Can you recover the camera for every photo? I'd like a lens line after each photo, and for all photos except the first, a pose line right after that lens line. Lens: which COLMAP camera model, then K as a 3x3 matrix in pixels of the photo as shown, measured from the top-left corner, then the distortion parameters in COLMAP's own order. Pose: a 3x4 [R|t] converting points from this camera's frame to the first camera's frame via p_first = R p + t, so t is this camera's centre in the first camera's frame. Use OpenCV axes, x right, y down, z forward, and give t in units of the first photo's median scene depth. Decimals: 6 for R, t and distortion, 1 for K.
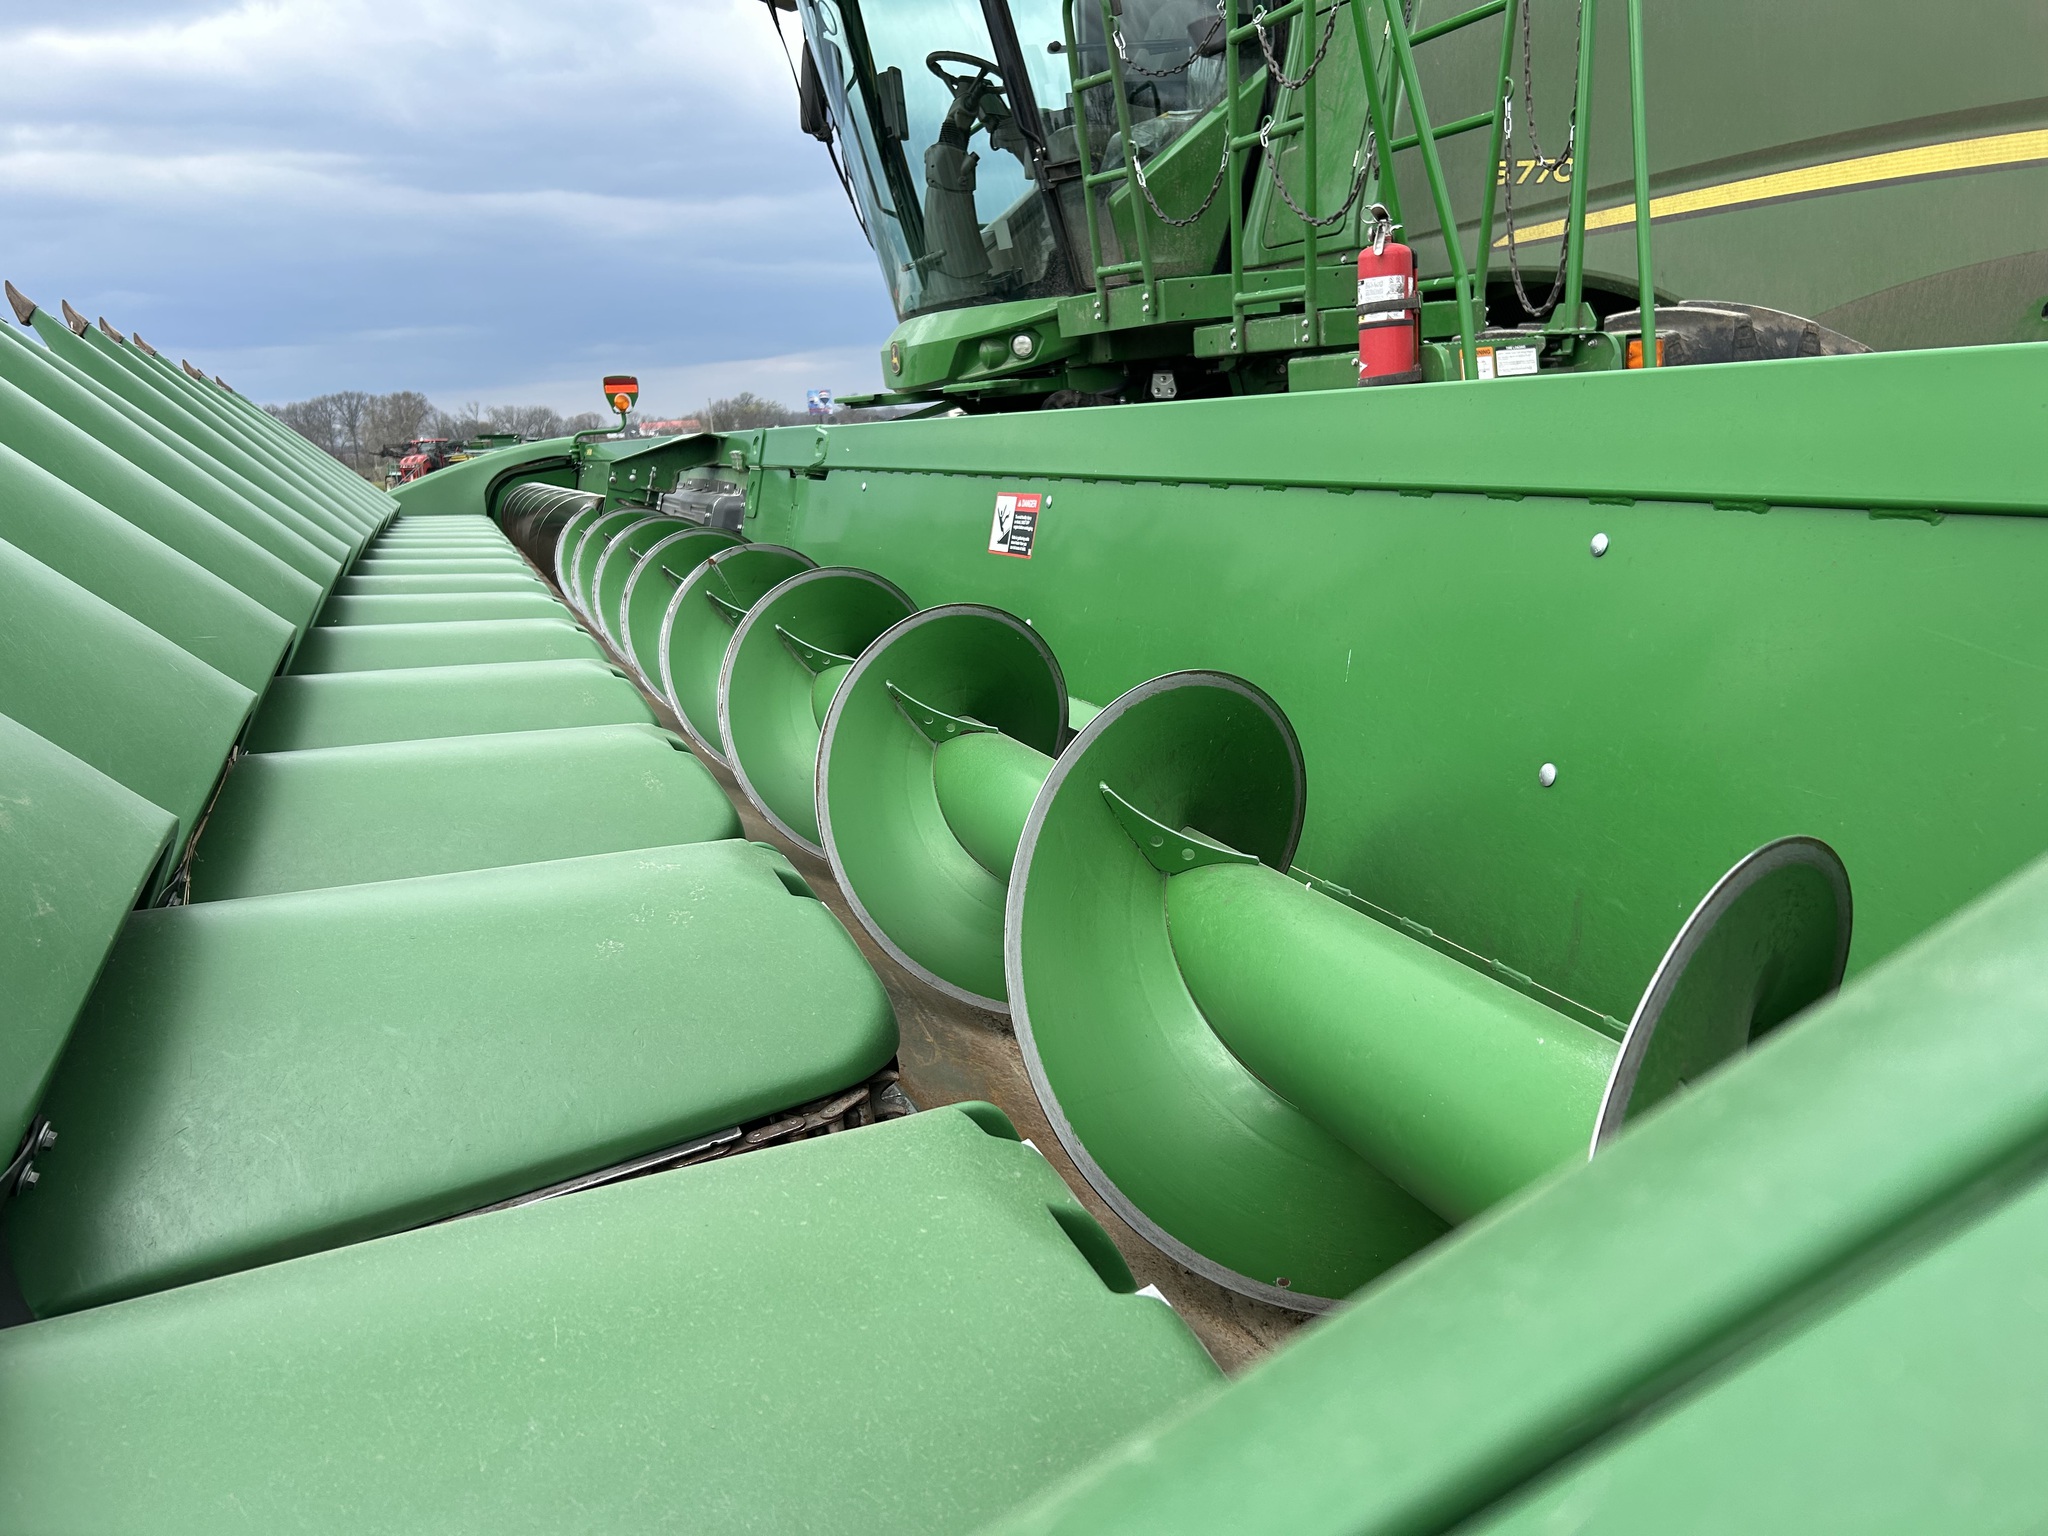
lens RADIAL K [[1500.5, 0, 1055.4], [0, 1500.5, 766.6], [0, 0, 1]] dist [0.049339, -0.054549]
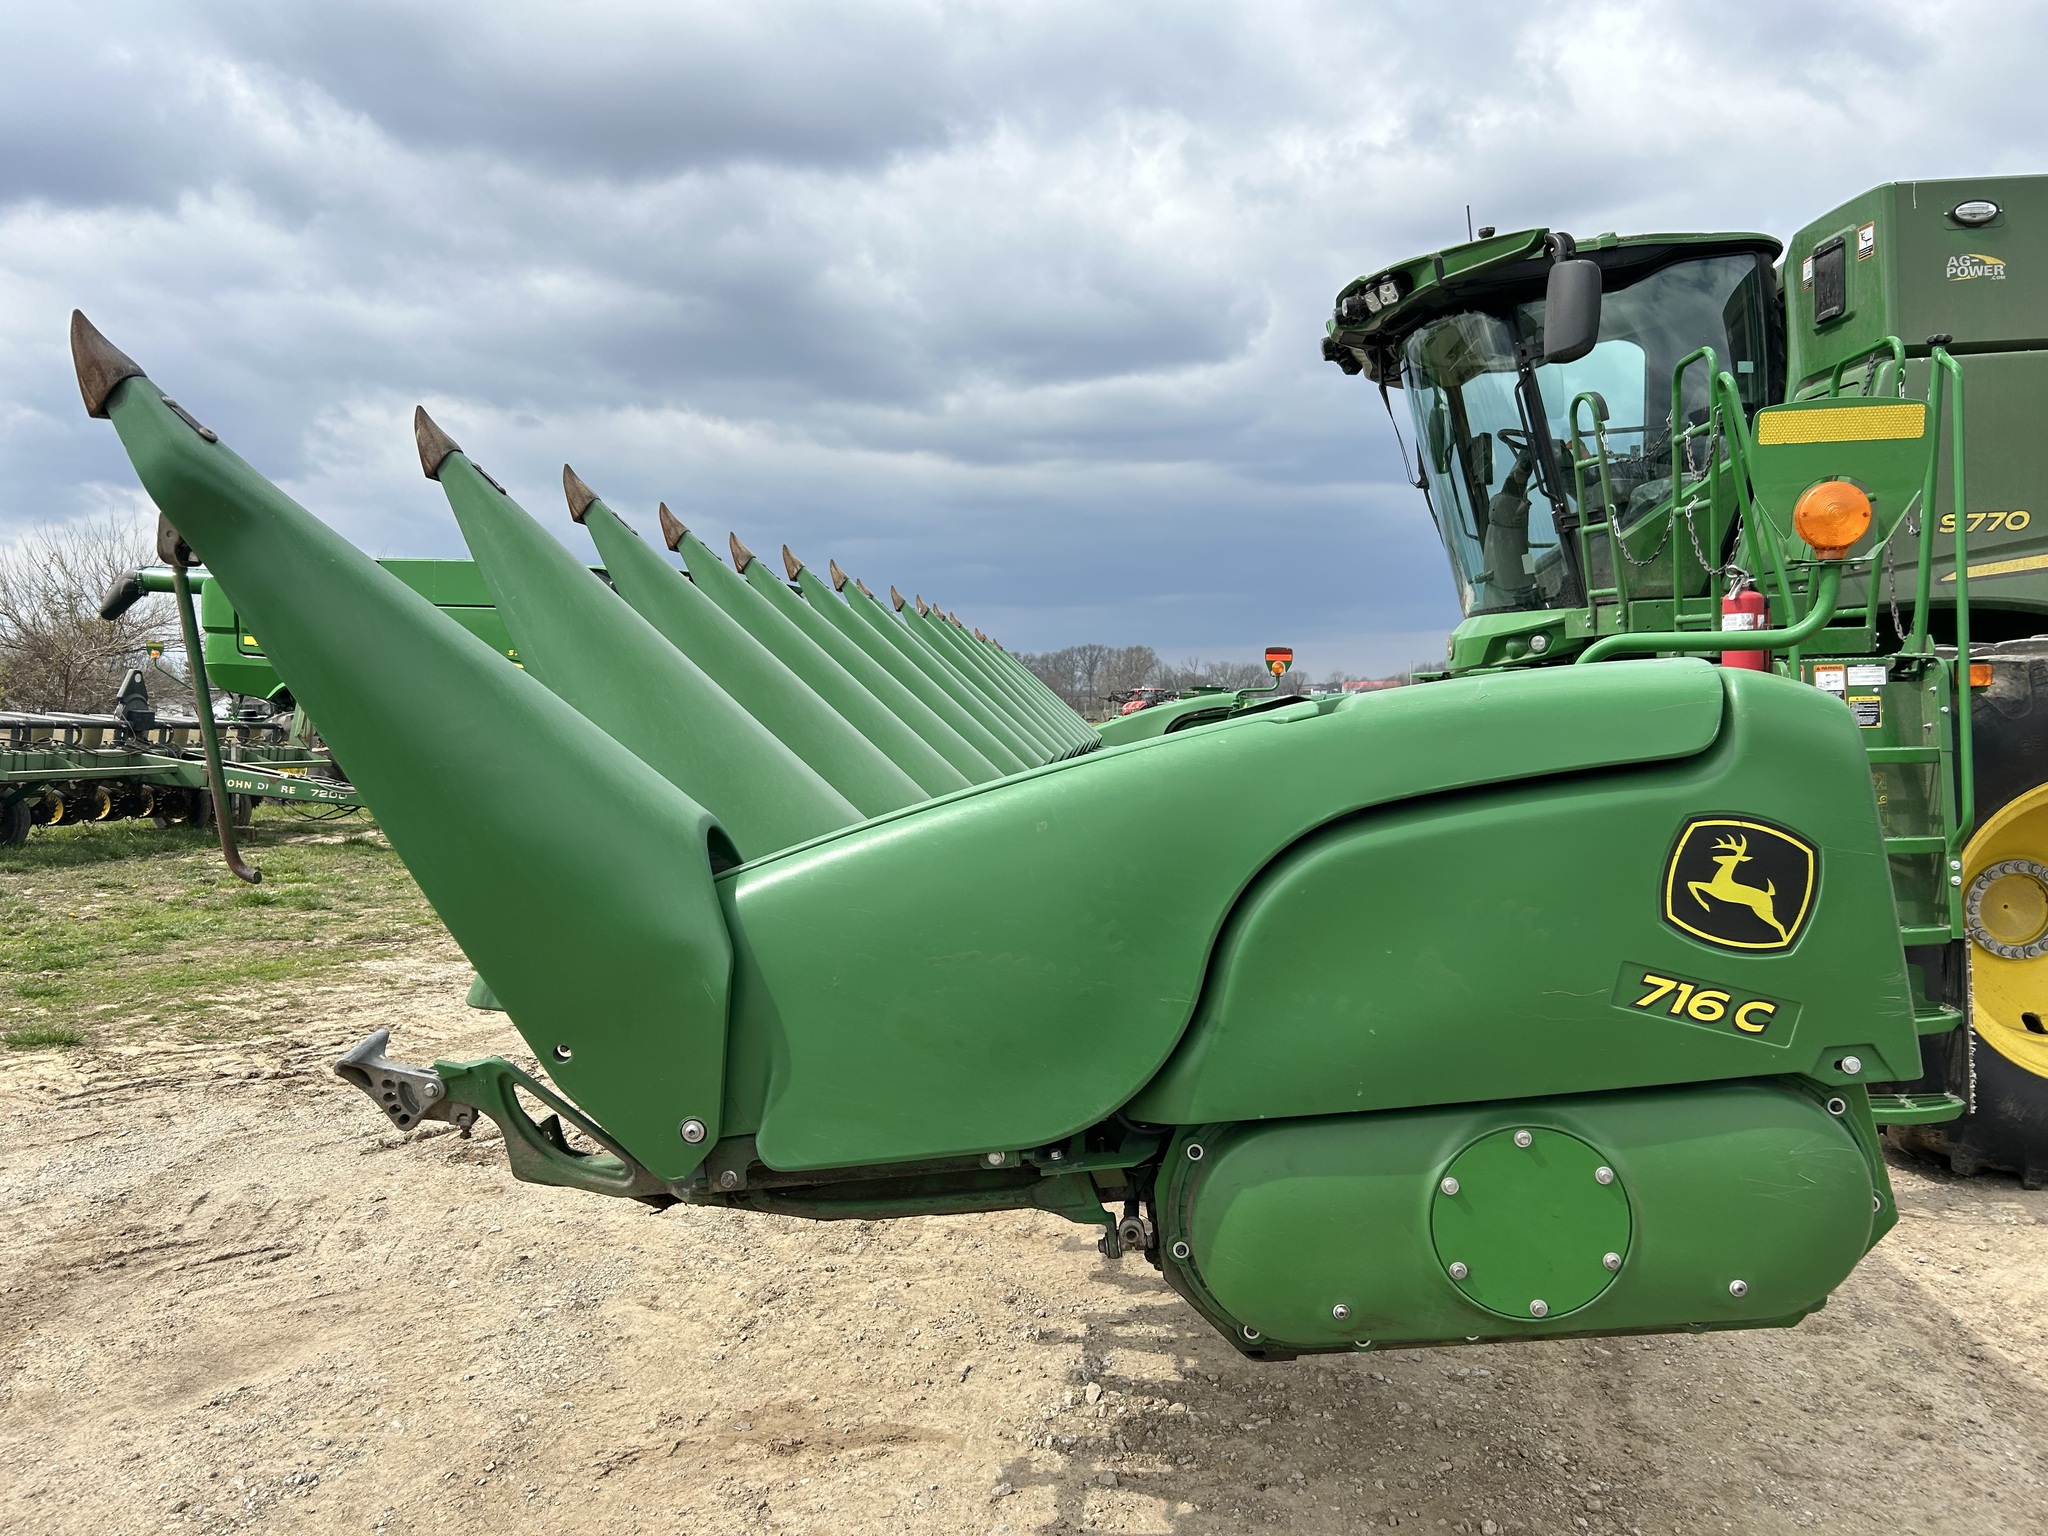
lens RADIAL K [[1559.1, 0, 1031.5], [0, 1559.1, 752.4], [0, 0, 1]] dist [0.053908, -0.065171]
pose [[0.892590, 0.068522, -0.445632, 0.210386], [-0.147171, 0.978526, -0.144319, 0.079581], [0.426173, 0.194402, 0.883507, -0.397017]]
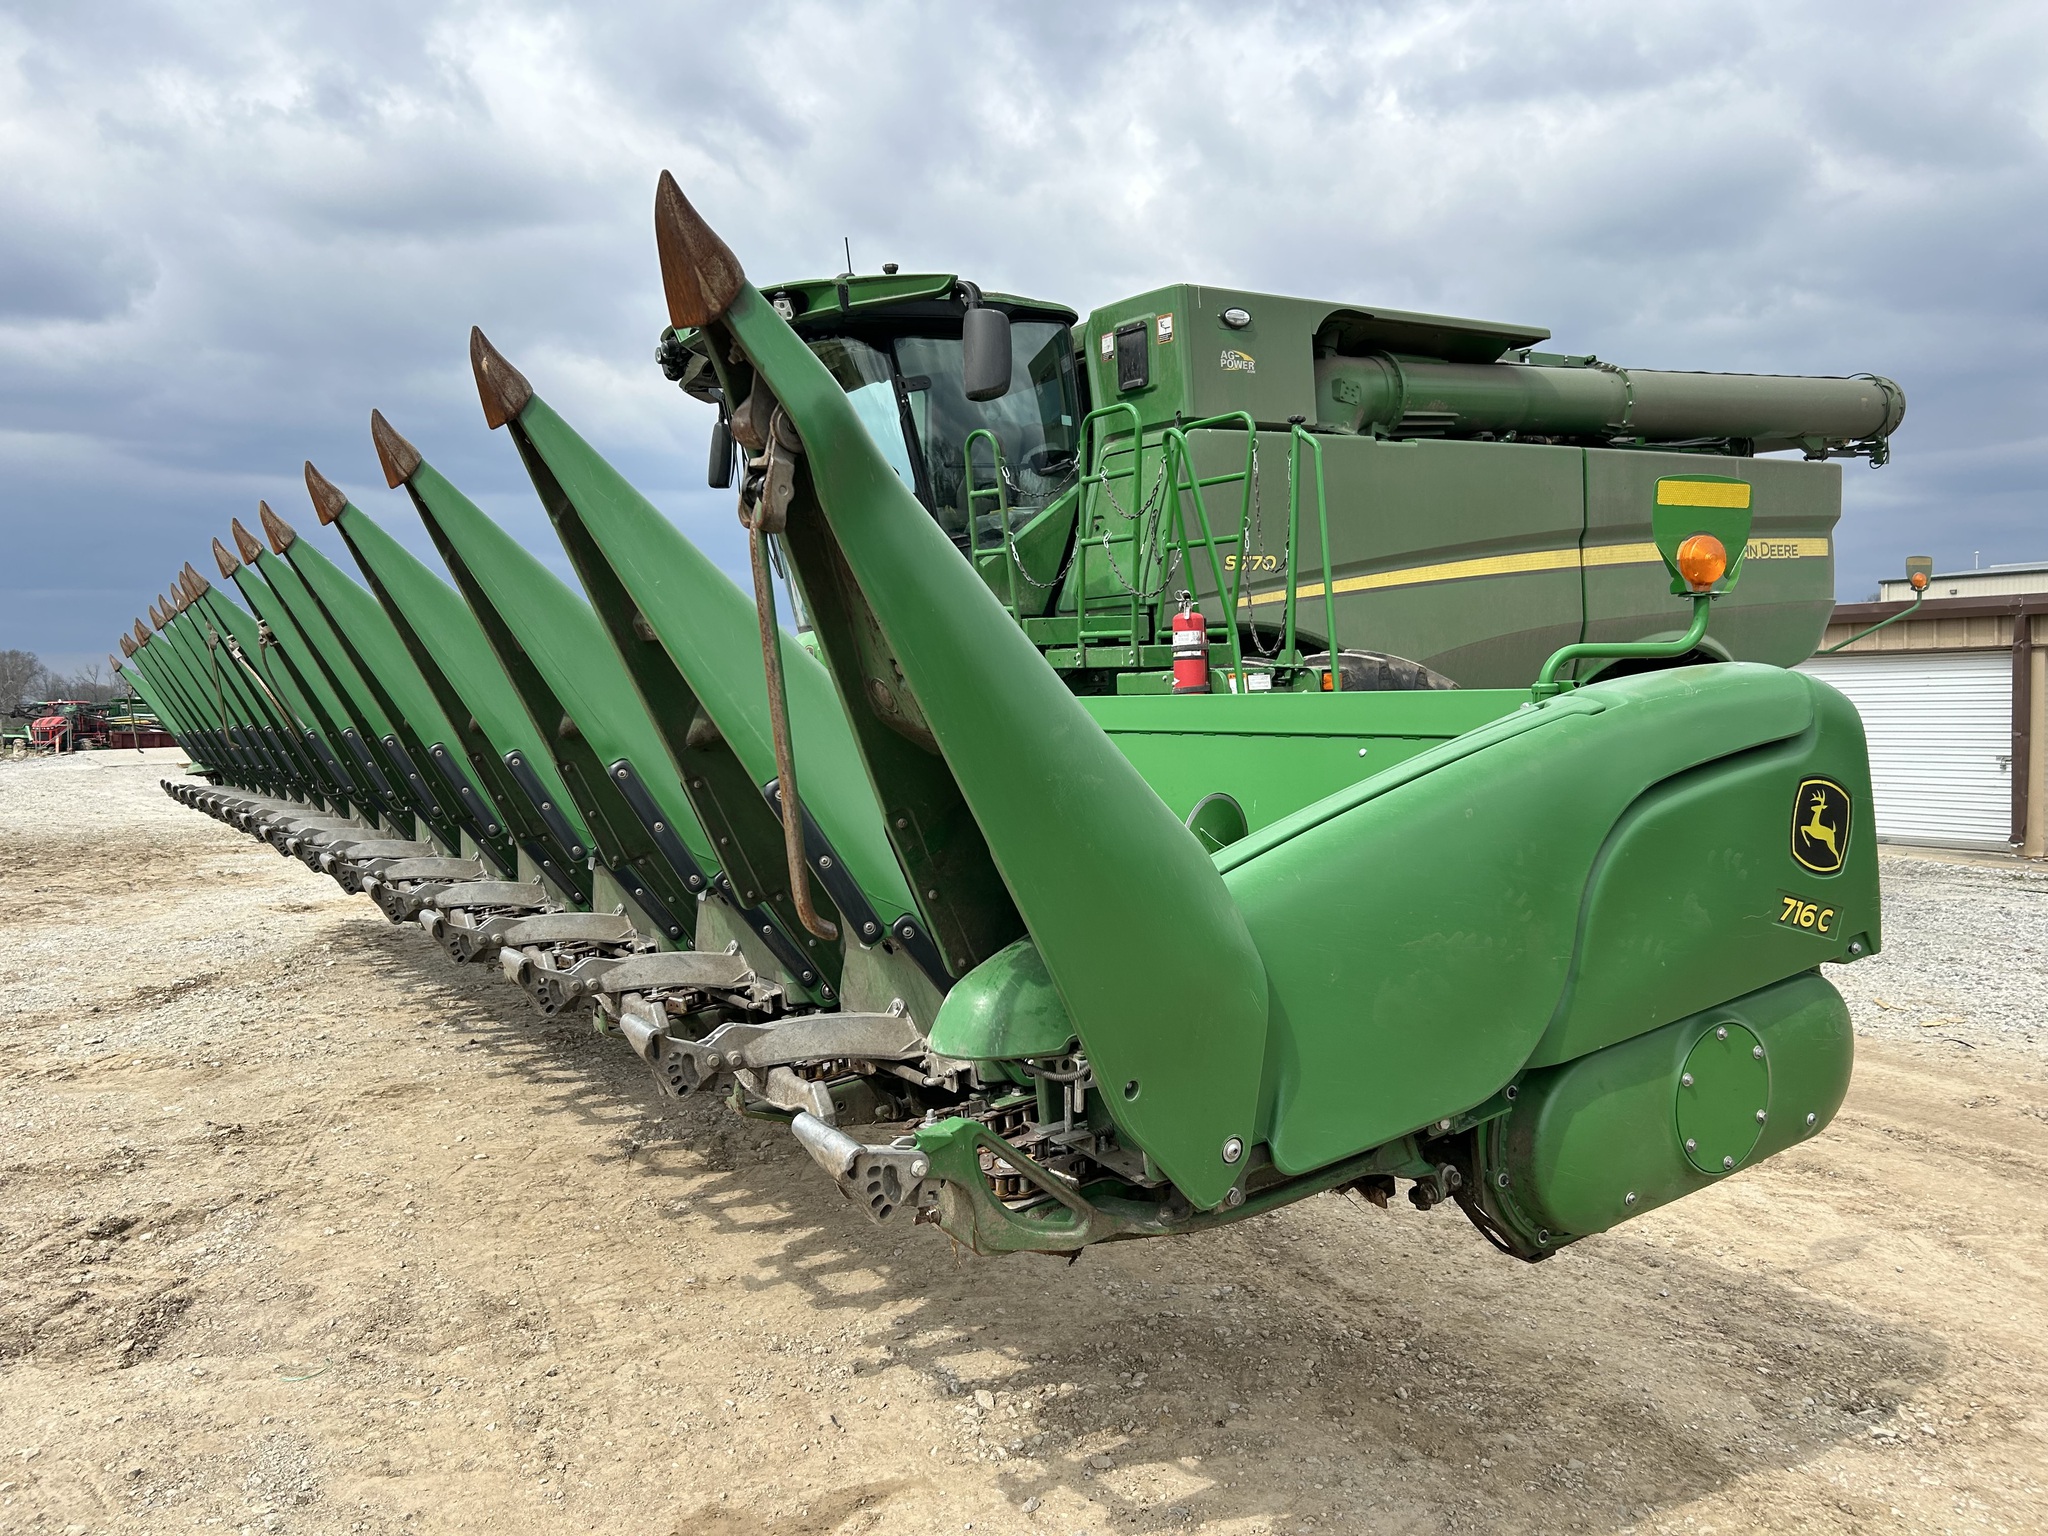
lens RADIAL K [[1545.8, 0, 1024.0], [0, 1545.8, 768.0], [0, 0, 1]] dist [0.096519, -0.107618]
pose [[0.978957, 0.031364, 0.201641, -0.225118], [0.007517, 0.981905, -0.189226, 0.113472], [-0.203927, 0.186760, 0.961007, -0.442521]]
